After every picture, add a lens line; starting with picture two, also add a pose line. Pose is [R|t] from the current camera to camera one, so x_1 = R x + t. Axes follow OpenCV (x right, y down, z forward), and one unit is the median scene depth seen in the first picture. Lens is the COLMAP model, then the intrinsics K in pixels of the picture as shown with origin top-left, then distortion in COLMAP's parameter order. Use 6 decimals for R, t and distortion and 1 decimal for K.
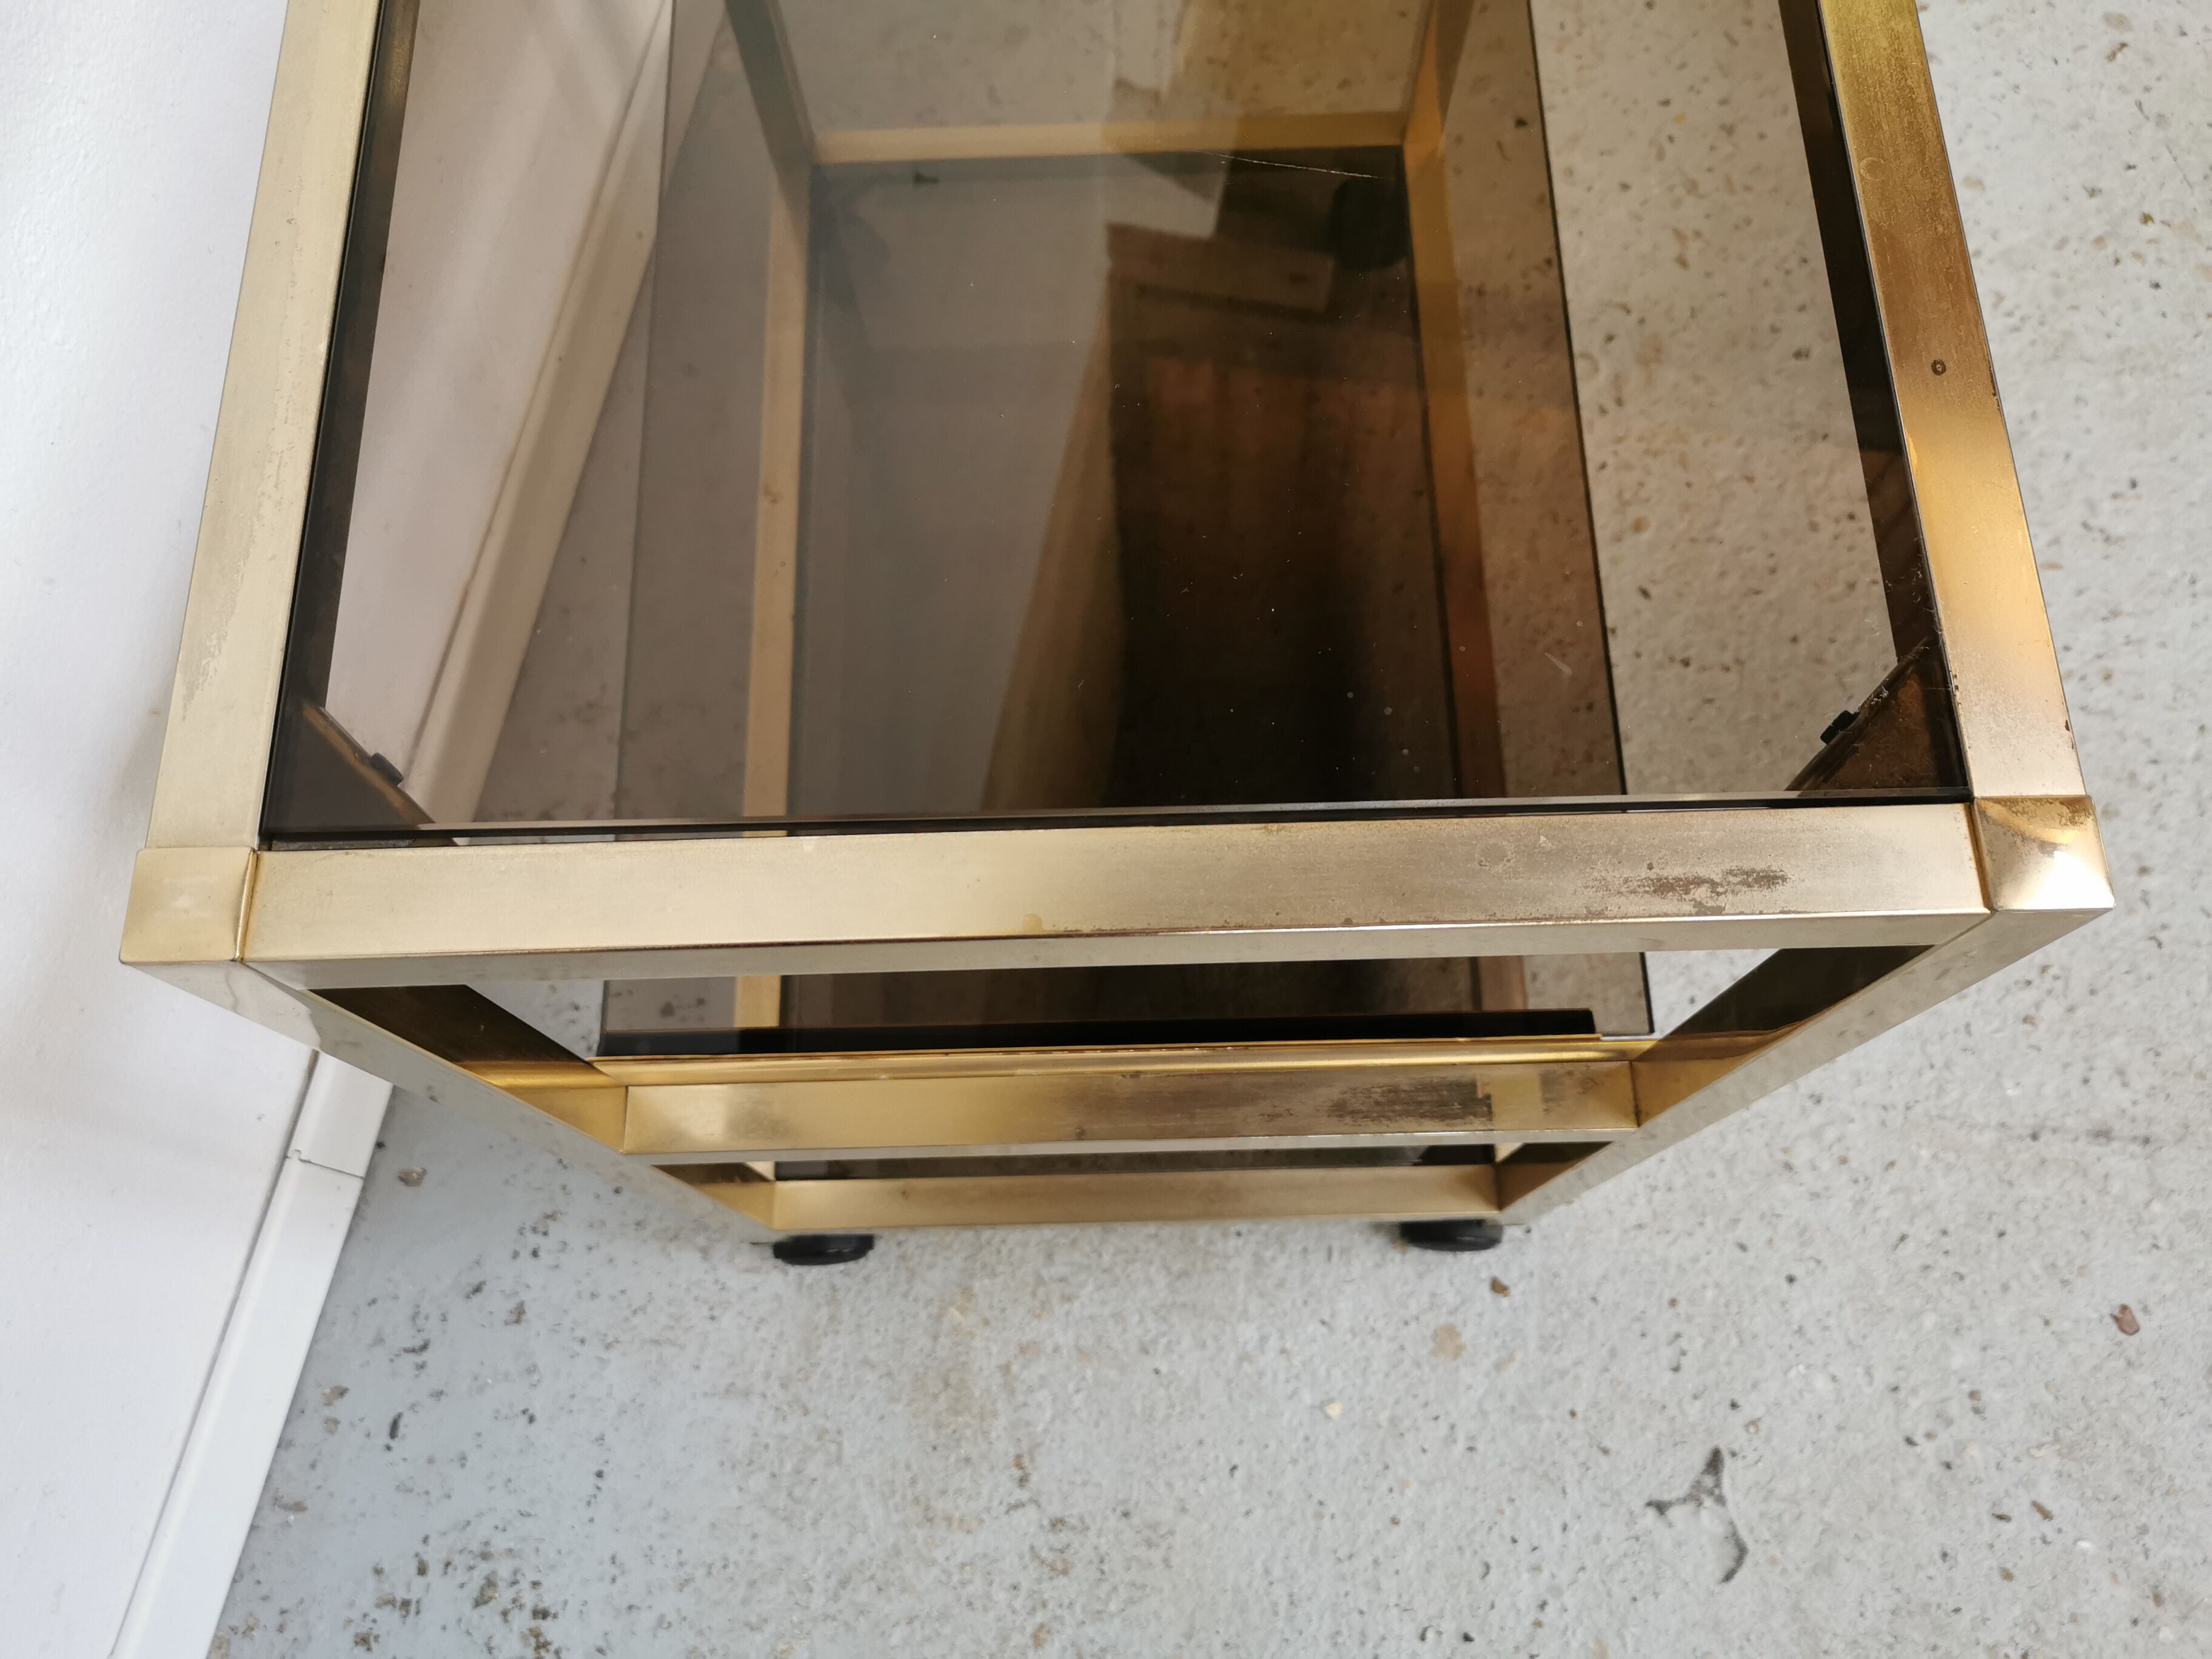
lens RADIAL K [[1725.3, 0, 1111.3], [0, 1725.3, 803.3], [0, 0, 1]] dist [0.056446, -0.063765]
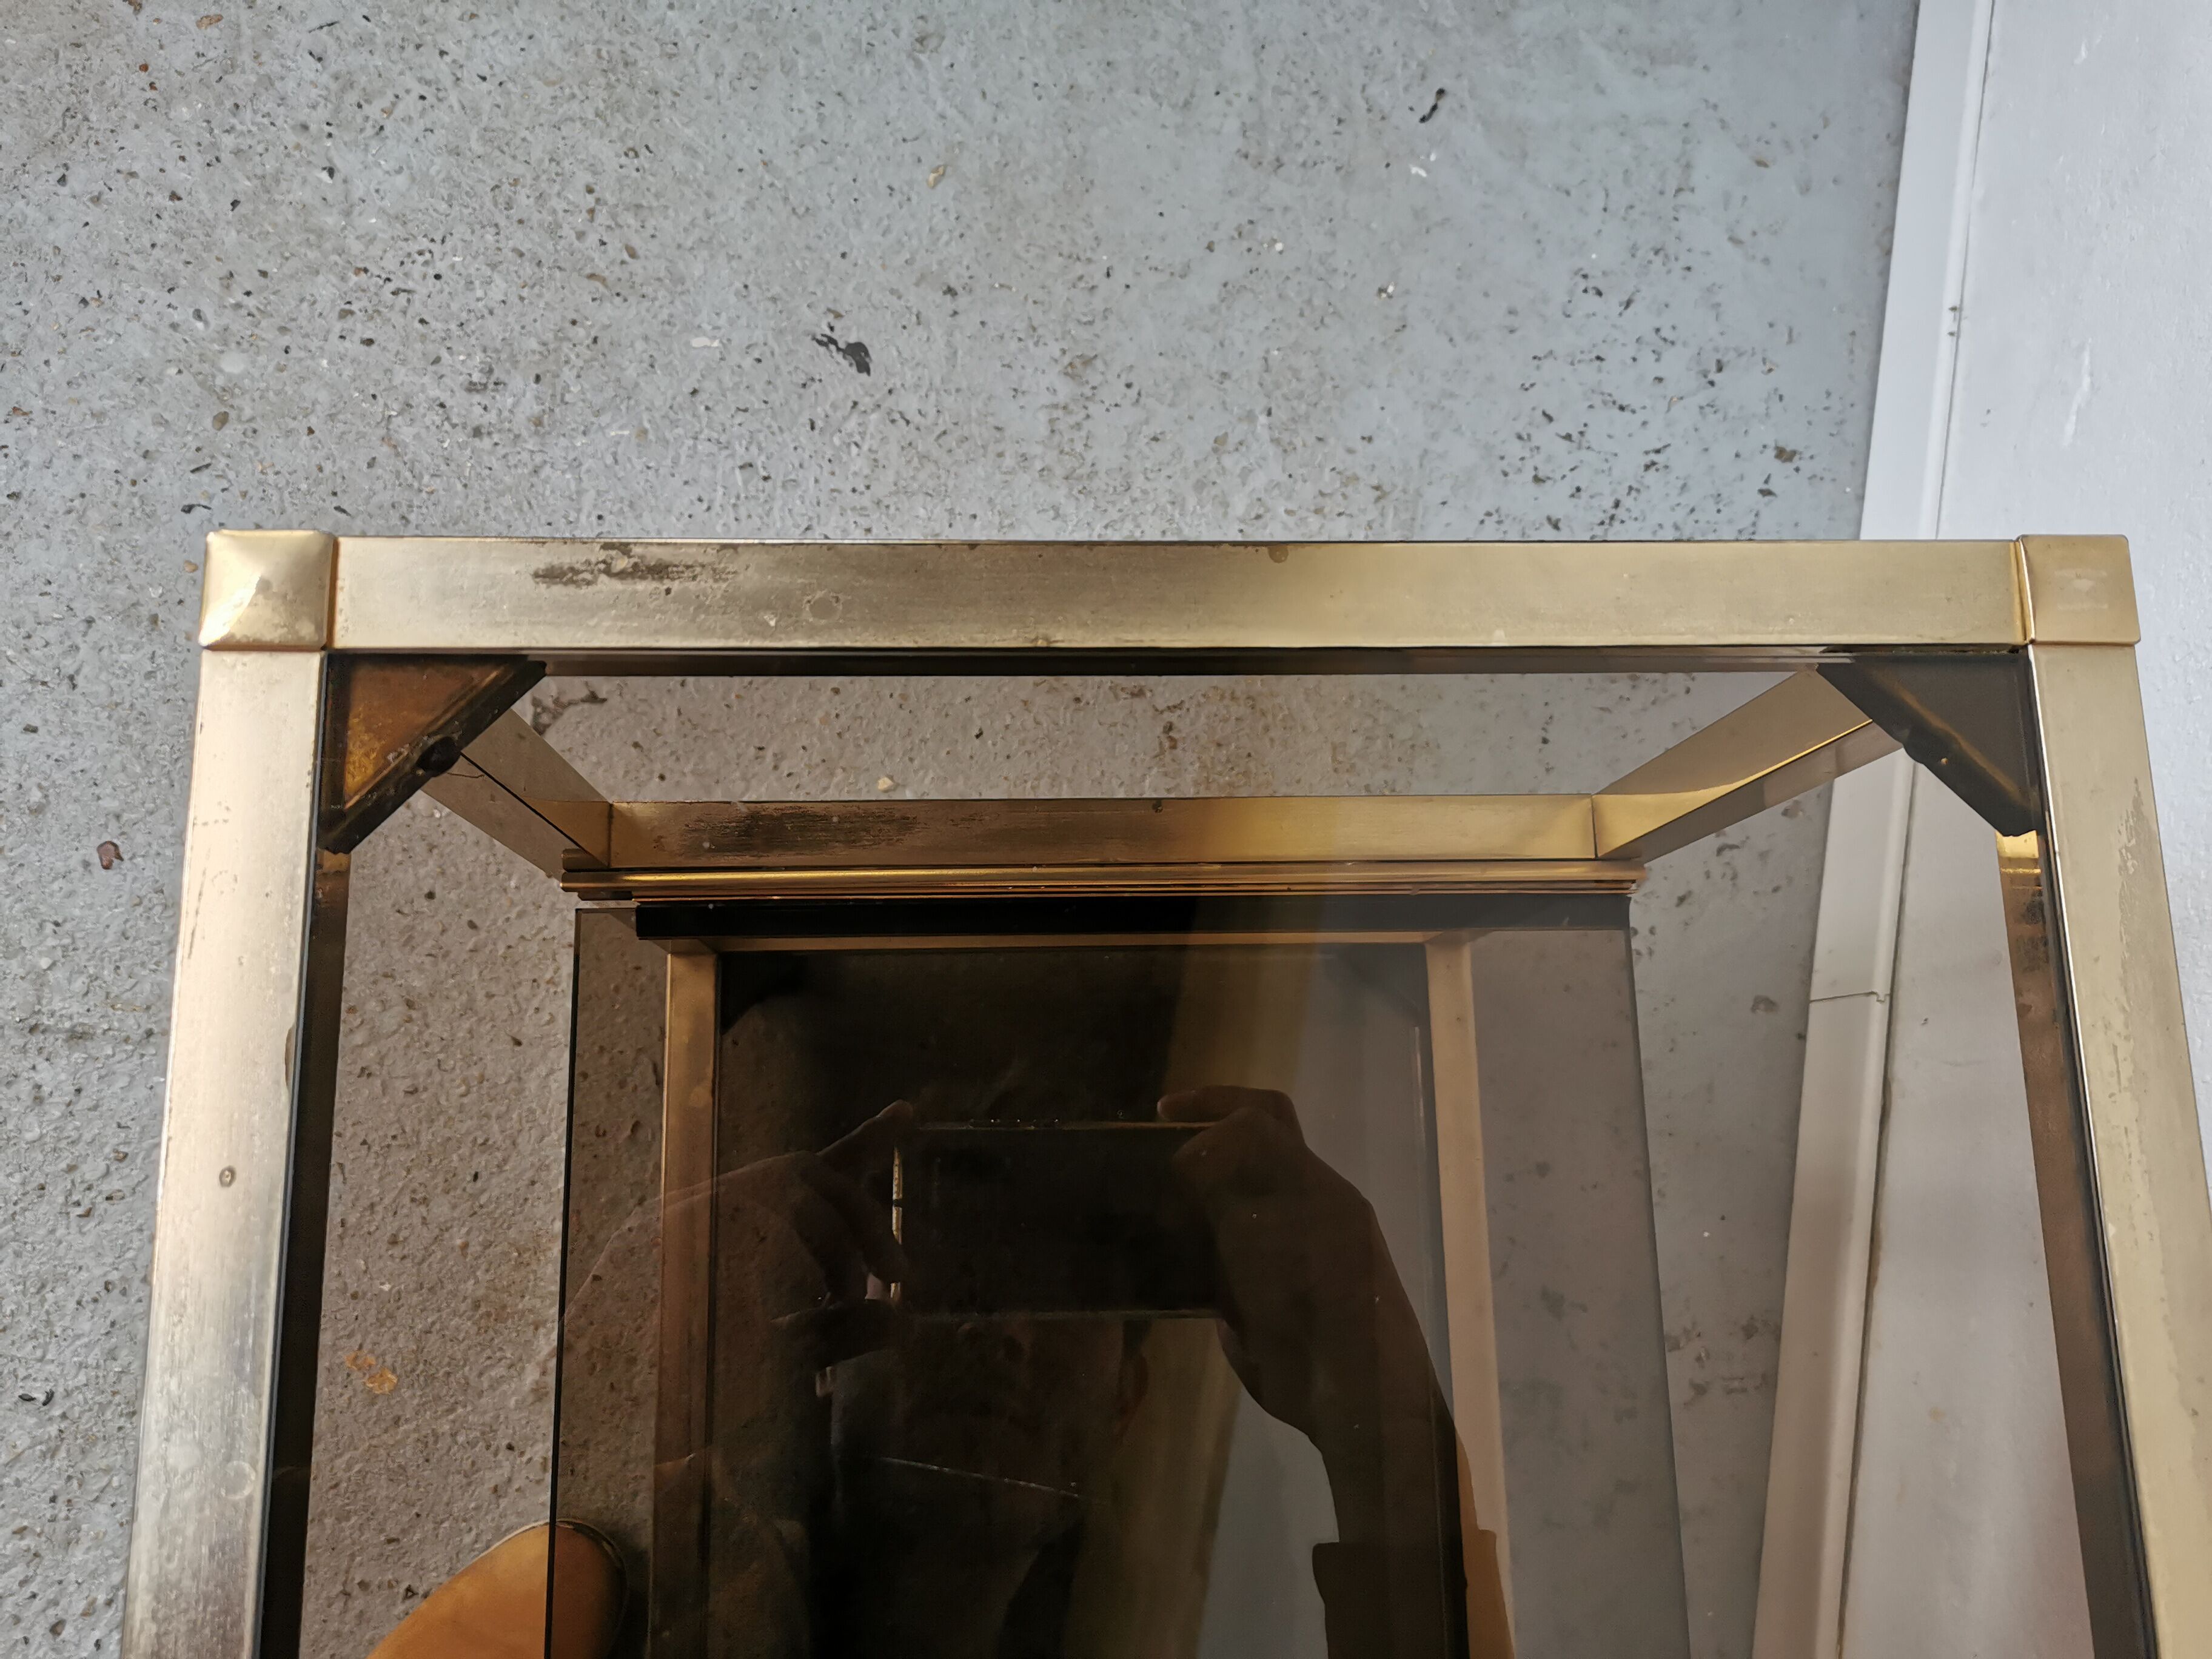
lens RADIAL K [[1733.7, 0, 1111.7], [0, 1733.7, 814.8], [0, 0, 1]] dist [0.055127, -0.074738]
pose [[-0.998912, -0.007253, -0.046060, 0.036736], [-0.016724, -0.866371, 0.499121, -0.212965], [-0.043525, 0.499349, 0.865307, 0.067213]]
